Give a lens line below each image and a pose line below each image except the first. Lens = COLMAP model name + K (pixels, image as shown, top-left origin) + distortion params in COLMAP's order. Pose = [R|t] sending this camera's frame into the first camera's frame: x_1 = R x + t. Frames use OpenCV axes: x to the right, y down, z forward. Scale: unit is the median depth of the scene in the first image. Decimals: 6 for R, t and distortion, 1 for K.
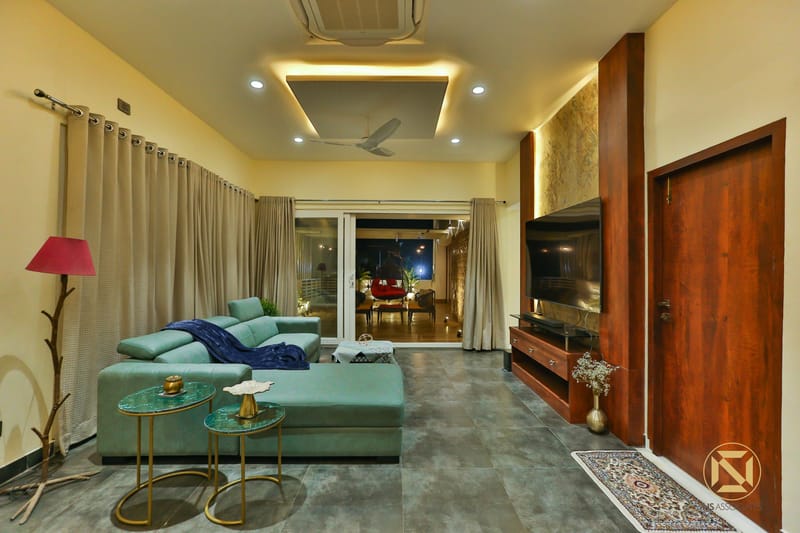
lens RADIAL K [[362.8, 0, 400.4], [0, 362.8, 269.1], [0, 0, 1]] dist [-0.022344, 0.000047]
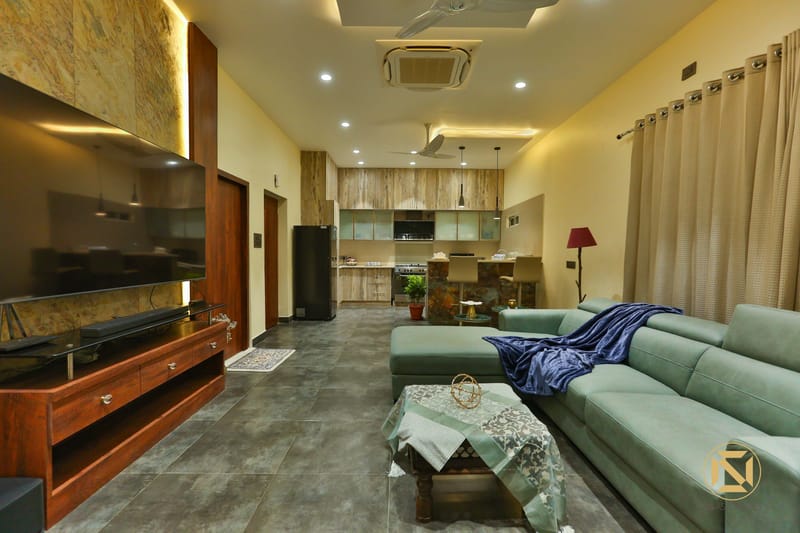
lens RADIAL K [[362.8, 0, 401.0], [0, 362.8, 268.2], [0, 0, 1]] dist [-0.022344, 0.000047]
pose [[-0.999870, -0.015601, 0.004070, -0.023791], [-0.015395, 0.998801, 0.046477, 0.034253], [-0.004790, 0.046408, -0.998911, 1.985324]]
